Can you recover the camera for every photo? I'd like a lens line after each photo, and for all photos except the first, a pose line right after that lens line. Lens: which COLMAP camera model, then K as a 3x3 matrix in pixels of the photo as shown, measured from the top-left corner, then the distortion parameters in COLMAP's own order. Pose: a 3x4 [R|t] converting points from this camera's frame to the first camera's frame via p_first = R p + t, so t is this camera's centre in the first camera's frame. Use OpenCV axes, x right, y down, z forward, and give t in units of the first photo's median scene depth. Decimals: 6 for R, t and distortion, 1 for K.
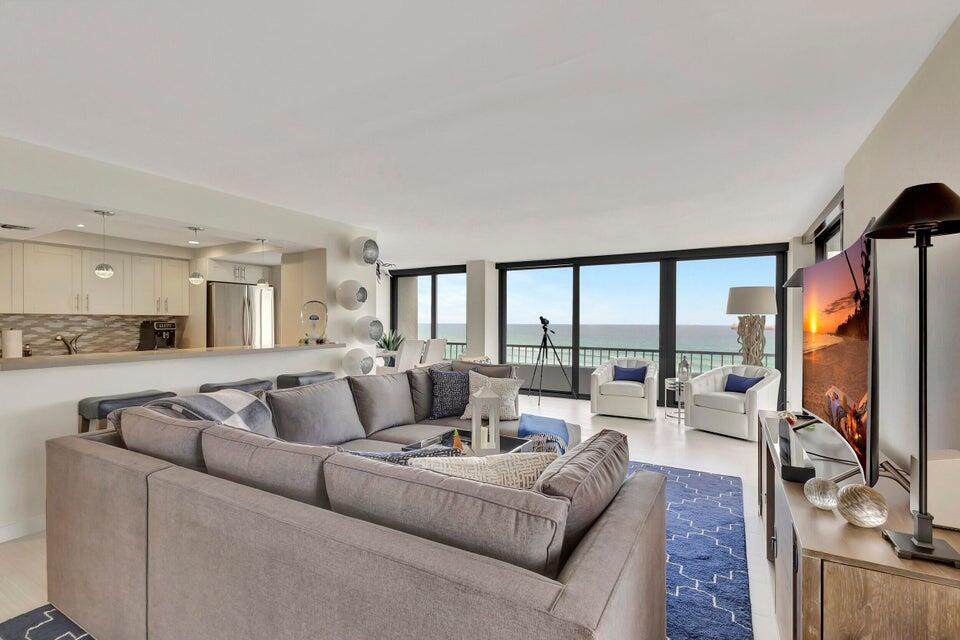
lens RADIAL K [[453.4, 0, 483.8], [0, 453.4, 321.5], [0, 0, 1]] dist [0.014434, -0.003979]
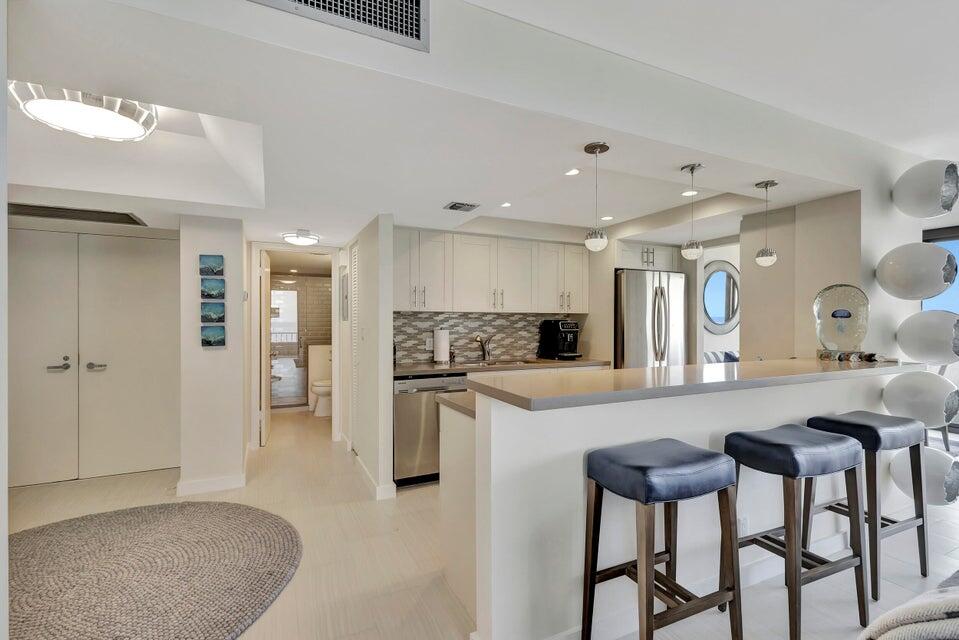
lens RADIAL K [[453.0, 0, 473.0], [0, 453.0, 319.0], [0, 0, 1]] dist [0.014434, -0.003979]
pose [[0.813503, -0.000935, -0.581560, -0.368751], [-0.002368, 0.999985, -0.004919, 0.001111], [0.581556, 0.005379, 0.813489, 0.239476]]
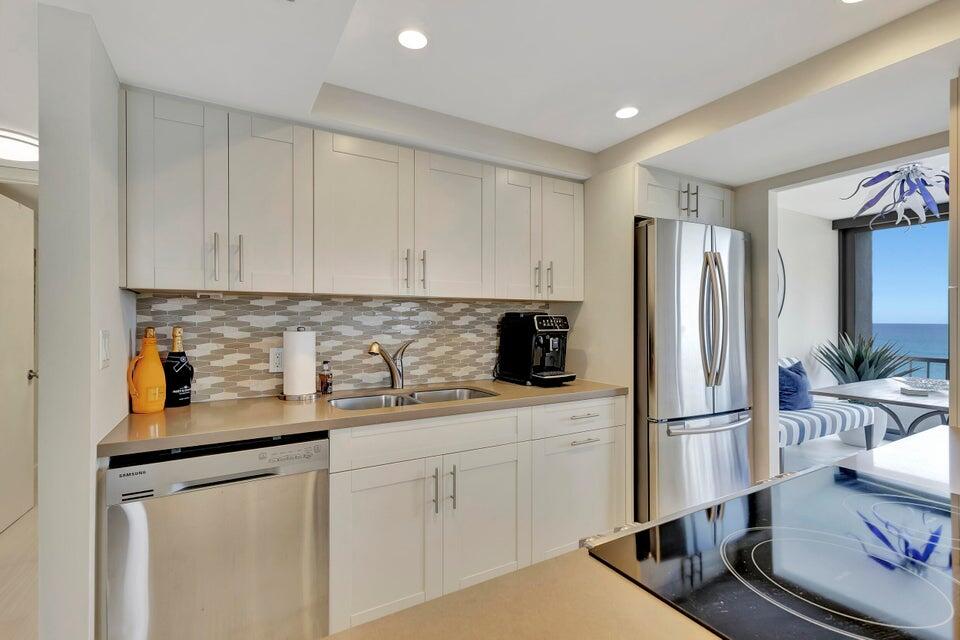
lens RADIAL K [[453.4, 0, 473.0], [0, 453.4, 315.0], [0, 0, 1]] dist [0.014434, -0.003979]
pose [[0.854457, -0.004051, -0.519506, -0.537988], [-0.000907, 0.999956, -0.009289, 0.005507], [0.519521, 0.008408, 0.854416, 0.585577]]
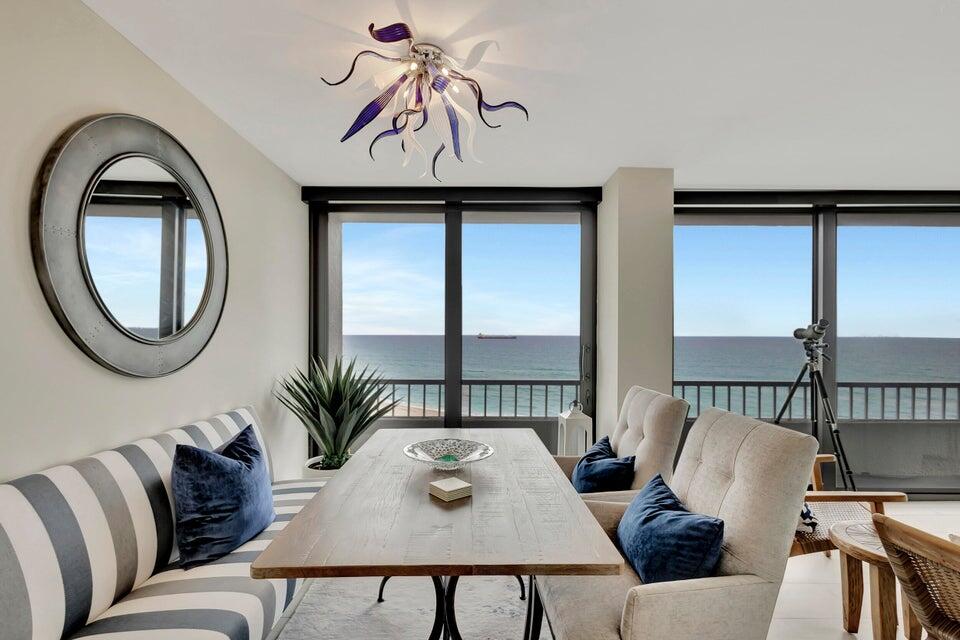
lens RADIAL K [[453.4, 0, 482.6], [0, 453.4, 329.9], [0, 0, 1]] dist [0.014434, -0.003979]
pose [[0.872060, -0.002189, 0.489394, -0.477323], [0.006745, 0.999949, -0.007548, 0.001848], [-0.489352, 0.009883, 0.872030, 1.167304]]
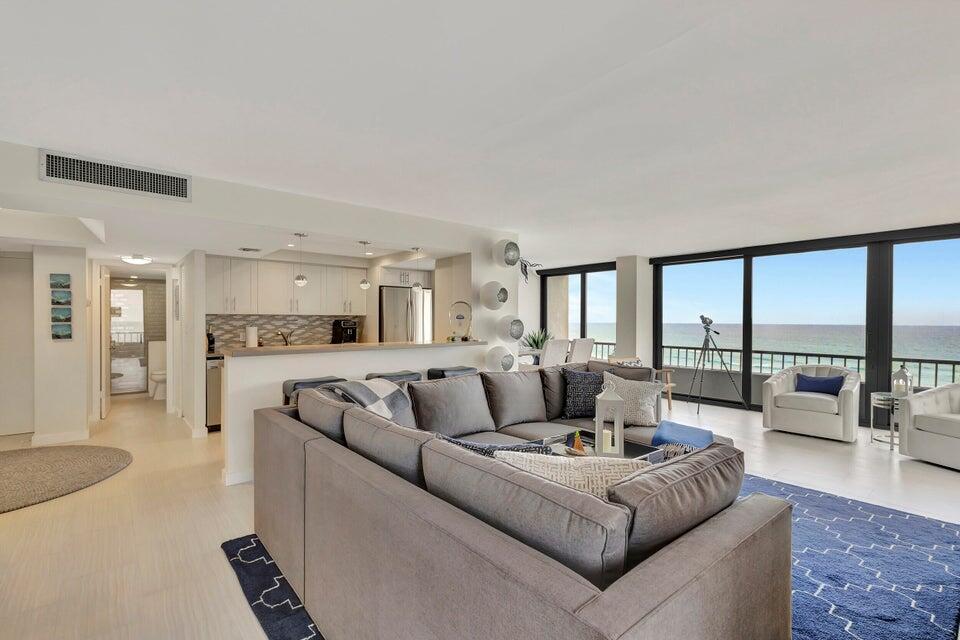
lens RADIAL K [[453.4, 0, 476.5], [0, 453.4, 319.6], [0, 0, 1]] dist [0.014434, -0.003979]
pose [[0.934194, 0.000517, -0.356764, 0.044321], [-0.001194, 0.999998, -0.001676, -0.000679], [0.356762, 0.001992, 0.934193, -0.001609]]
